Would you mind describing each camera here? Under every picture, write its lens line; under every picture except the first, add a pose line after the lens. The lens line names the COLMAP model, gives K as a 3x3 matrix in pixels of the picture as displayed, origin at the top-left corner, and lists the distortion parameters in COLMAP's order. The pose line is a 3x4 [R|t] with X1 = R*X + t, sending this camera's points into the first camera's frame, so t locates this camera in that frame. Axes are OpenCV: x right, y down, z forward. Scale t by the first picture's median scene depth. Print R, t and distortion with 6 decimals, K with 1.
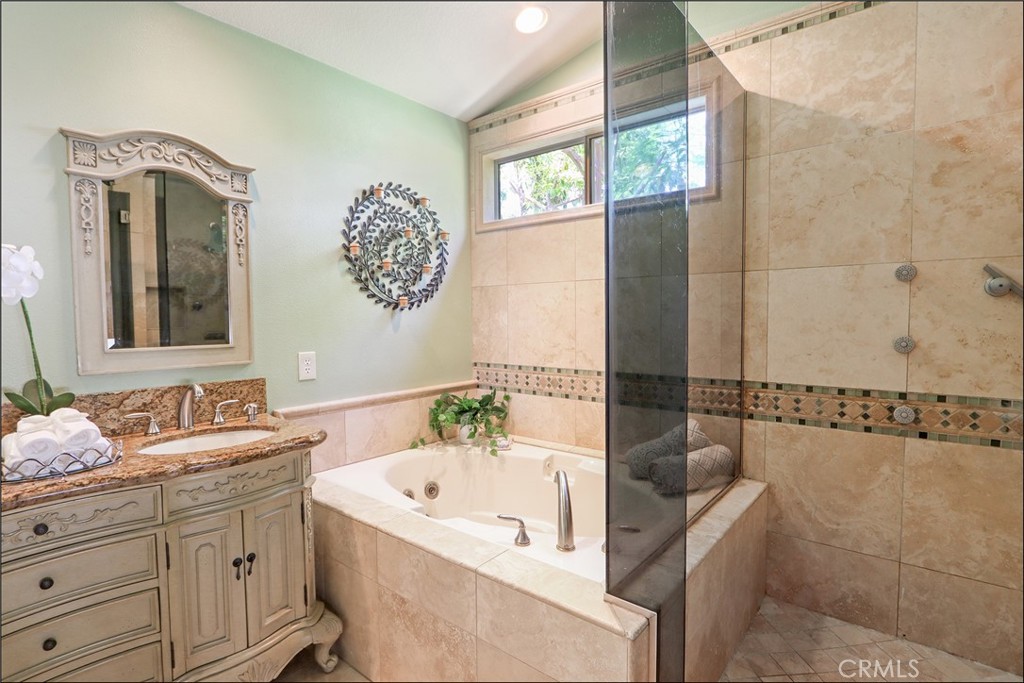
lens RADIAL K [[488.7, 0, 513.9], [0, 488.7, 338.3], [0, 0, 1]] dist [-0.018190, 0.002083]
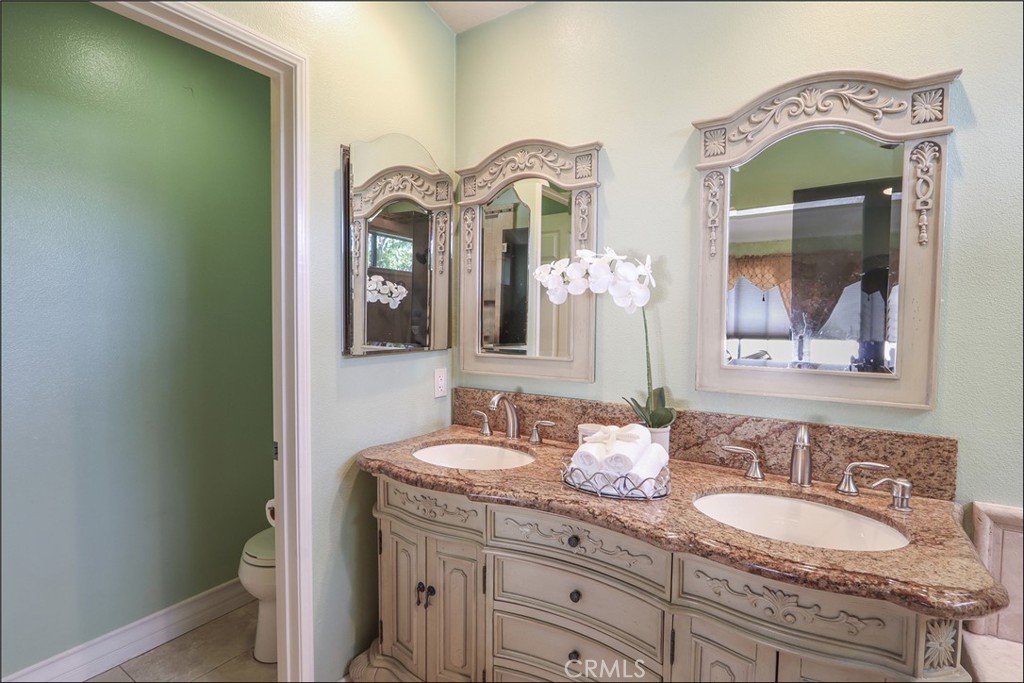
lens RADIAL K [[488.7, 0, 518.2], [0, 488.7, 348.0], [0, 0, 1]] dist [-0.018190, 0.002083]
pose [[0.105468, 0.056090, -0.992840, -0.018198], [-0.061633, 0.996857, 0.049769, -0.025868], [0.992511, 0.055943, 0.108594, 0.515741]]
